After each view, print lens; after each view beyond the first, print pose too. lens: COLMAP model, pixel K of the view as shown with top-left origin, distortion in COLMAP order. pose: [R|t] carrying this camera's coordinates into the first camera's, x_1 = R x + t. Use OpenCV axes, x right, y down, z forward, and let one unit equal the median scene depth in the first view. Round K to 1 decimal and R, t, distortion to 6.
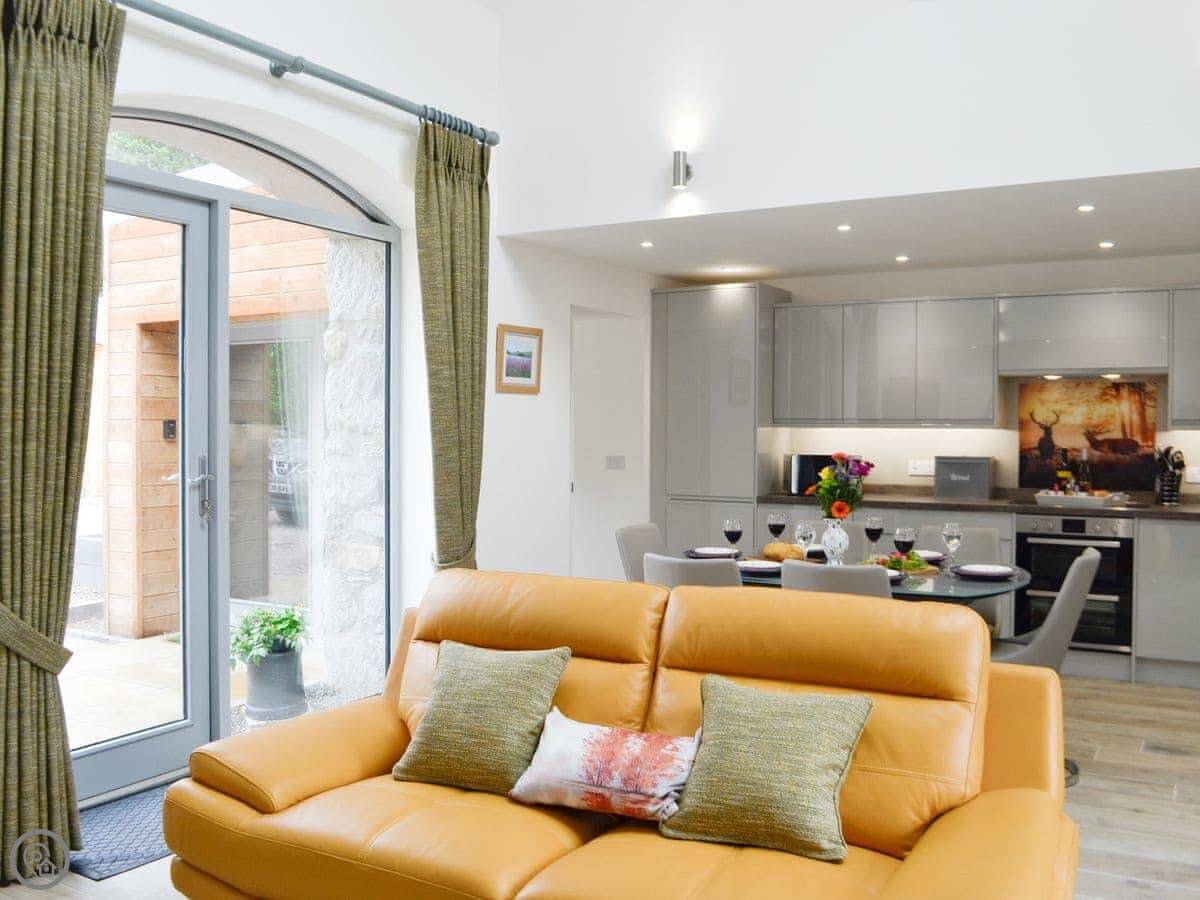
lens RADIAL K [[1149.0, 0, 610.8], [0, 1149.0, 447.5], [0, 0, 1]] dist [0.043973, 0.000000]
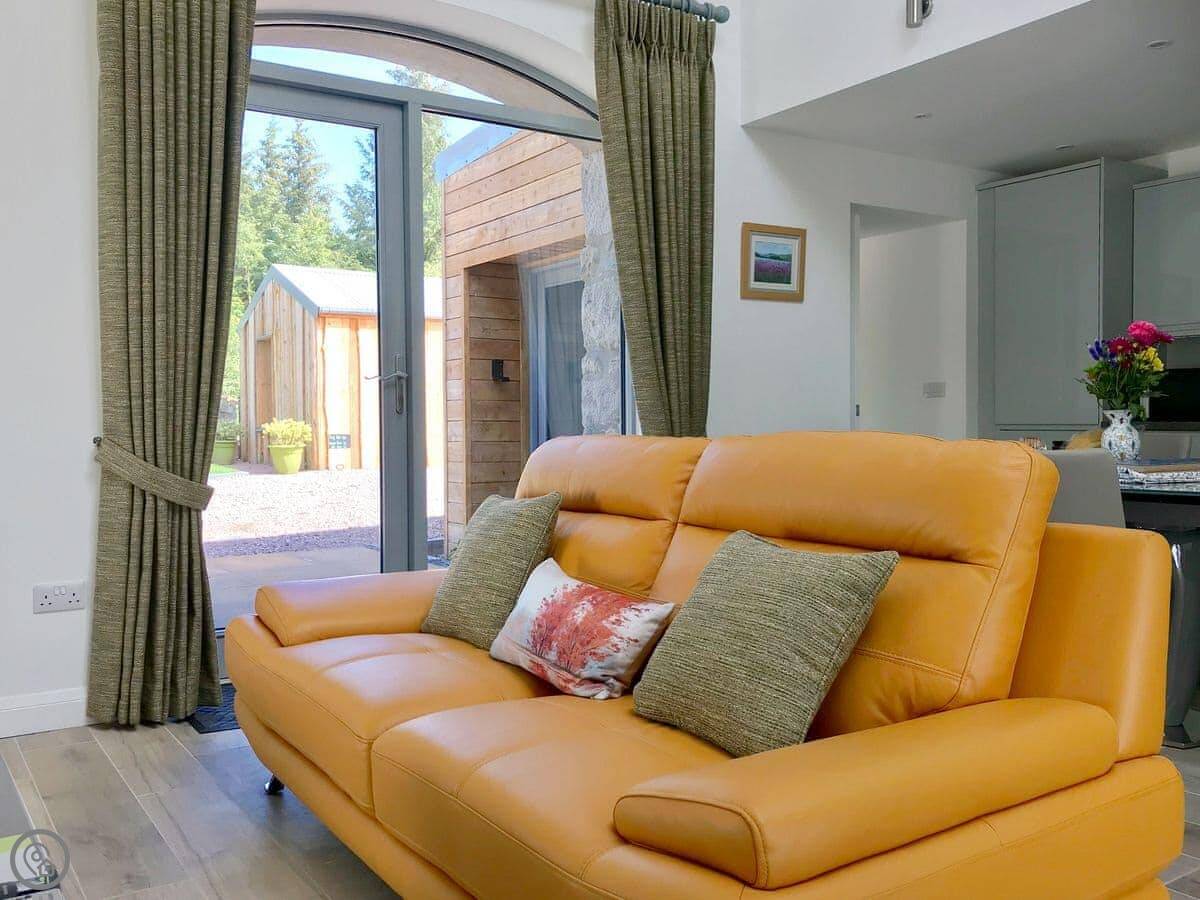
lens RADIAL K [[1149.0, 0, 604.5], [0, 1149.0, 447.8], [0, 0, 1]] dist [0.043973, 0.000000]
pose [[0.894573, -0.002967, -0.446913, 0.266146], [0.000845, 0.999987, -0.004949, 0.094855], [0.446922, 0.004049, 0.894564, 0.169145]]
